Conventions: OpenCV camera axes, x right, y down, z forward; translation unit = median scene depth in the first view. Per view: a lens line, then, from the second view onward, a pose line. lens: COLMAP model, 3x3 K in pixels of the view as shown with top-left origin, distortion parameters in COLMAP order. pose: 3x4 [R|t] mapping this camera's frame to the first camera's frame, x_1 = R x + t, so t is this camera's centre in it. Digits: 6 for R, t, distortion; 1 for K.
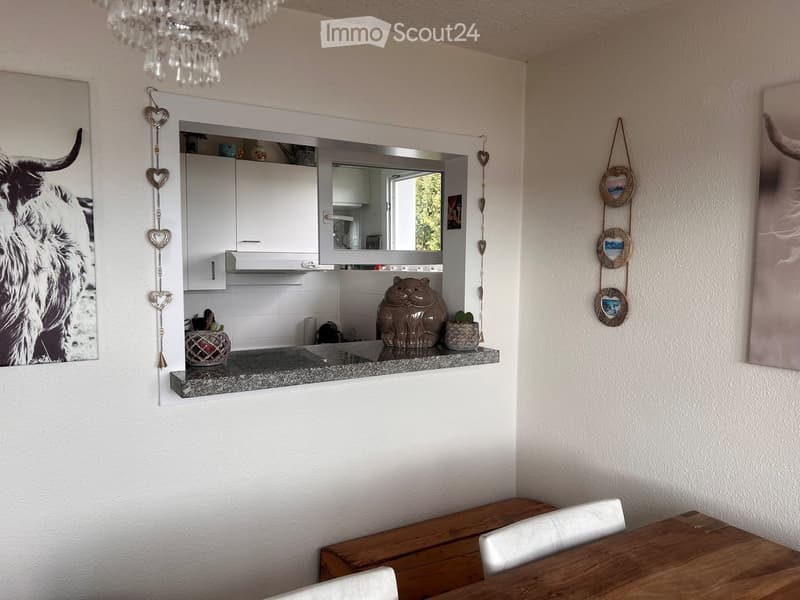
lens RADIAL K [[595.5, 0, 398.4], [0, 595.5, 304.9], [0, 0, 1]] dist [0.051087, -0.043071]
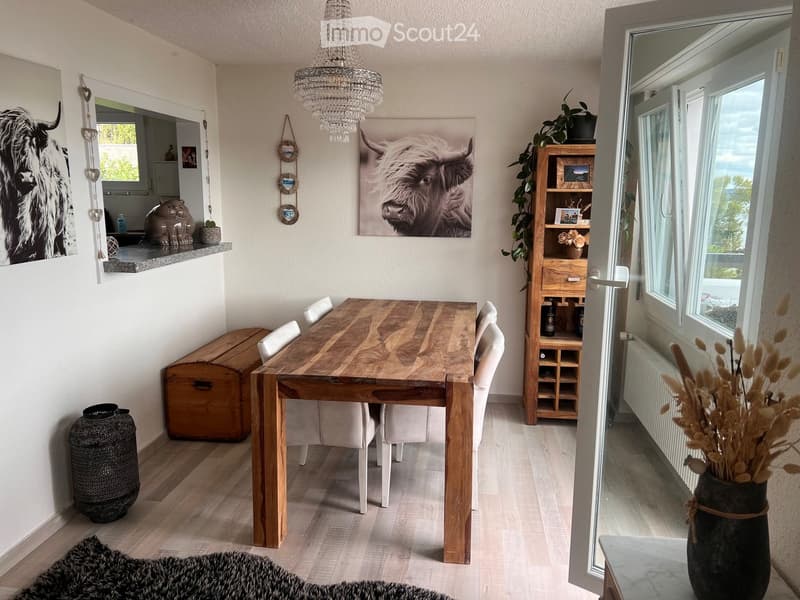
lens RADIAL K [[595.5, 0, 401.3], [0, 595.5, 298.1], [0, 0, 1]] dist [0.051087, -0.043071]
pose [[0.621366, -0.135870, 0.771650, -1.213837], [0.046505, 0.989509, 0.136782, 0.029707], [-0.782139, -0.049106, 0.621166, -0.635302]]
